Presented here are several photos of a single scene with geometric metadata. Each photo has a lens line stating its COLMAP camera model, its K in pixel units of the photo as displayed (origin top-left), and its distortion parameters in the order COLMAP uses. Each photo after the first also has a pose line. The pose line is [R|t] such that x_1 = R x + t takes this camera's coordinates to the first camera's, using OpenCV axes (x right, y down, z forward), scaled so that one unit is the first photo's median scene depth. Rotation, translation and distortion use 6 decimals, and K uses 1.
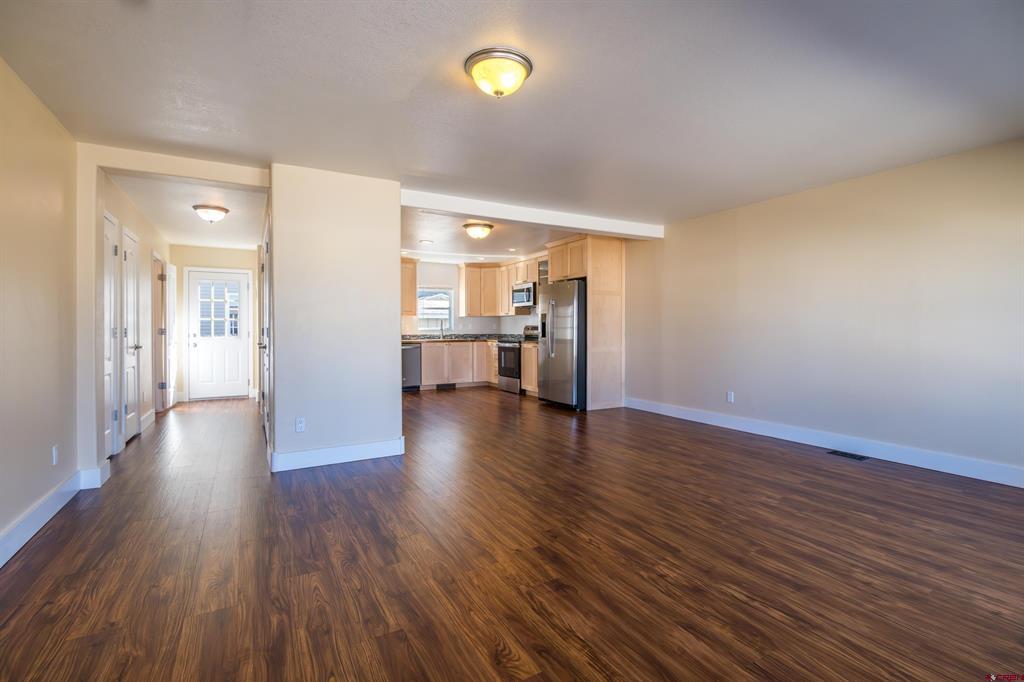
lens RADIAL K [[471.2, 0, 517.6], [0, 471.2, 323.5], [0, 0, 1]] dist [0.002661, -0.004927]
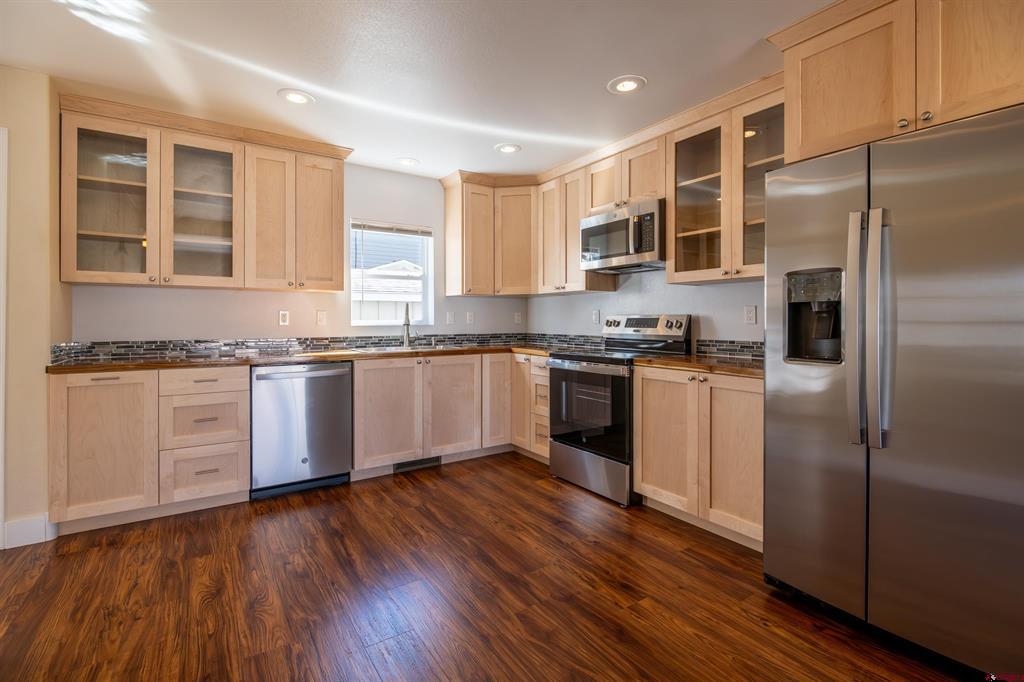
lens RADIAL K [[471.2, 0, 518.7], [0, 471.2, 316.8], [0, 0, 1]] dist [0.002661, -0.004927]
pose [[0.996941, 0.000536, 0.078158, -0.111809], [-0.001002, 0.999982, 0.005928, 0.003336], [-0.078153, -0.005989, 0.996923, 0.679293]]
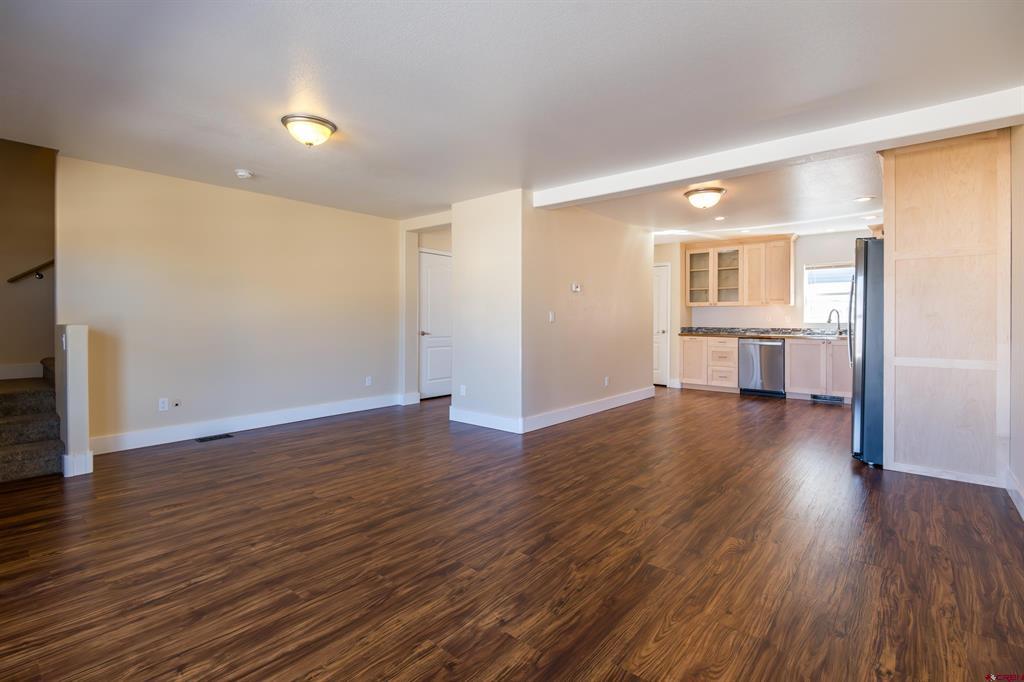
lens RADIAL K [[471.2, 0, 513.2], [0, 471.2, 318.5], [0, 0, 1]] dist [0.002661, -0.004927]
pose [[0.350276, 0.000008, -0.936646, 0.425162], [0.005819, 0.999981, 0.002184, 0.002036], [0.936628, -0.006215, 0.350270, 0.324886]]
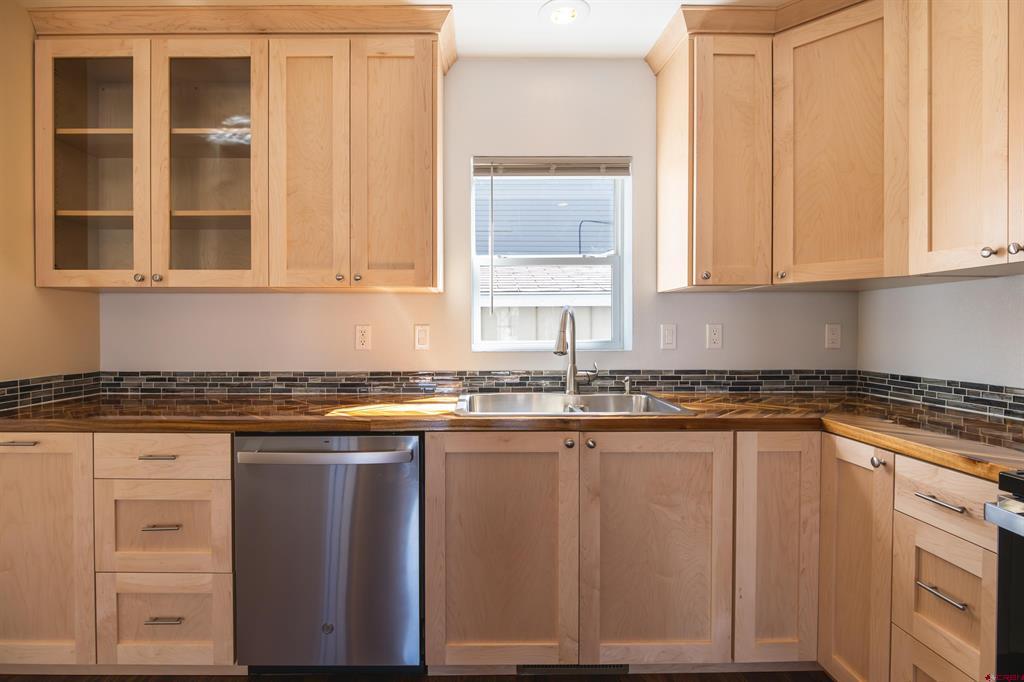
lens RADIAL K [[485.4, 0, 475.2], [0, 485.4, 335.4], [0, 0, 1]] dist [-0.003120, -0.003849]
pose [[0.867859, 0.008829, -0.496733, -0.105786], [0.005774, 0.999595, 0.027856, -0.001329], [0.496778, -0.027044, 0.867456, 0.946934]]
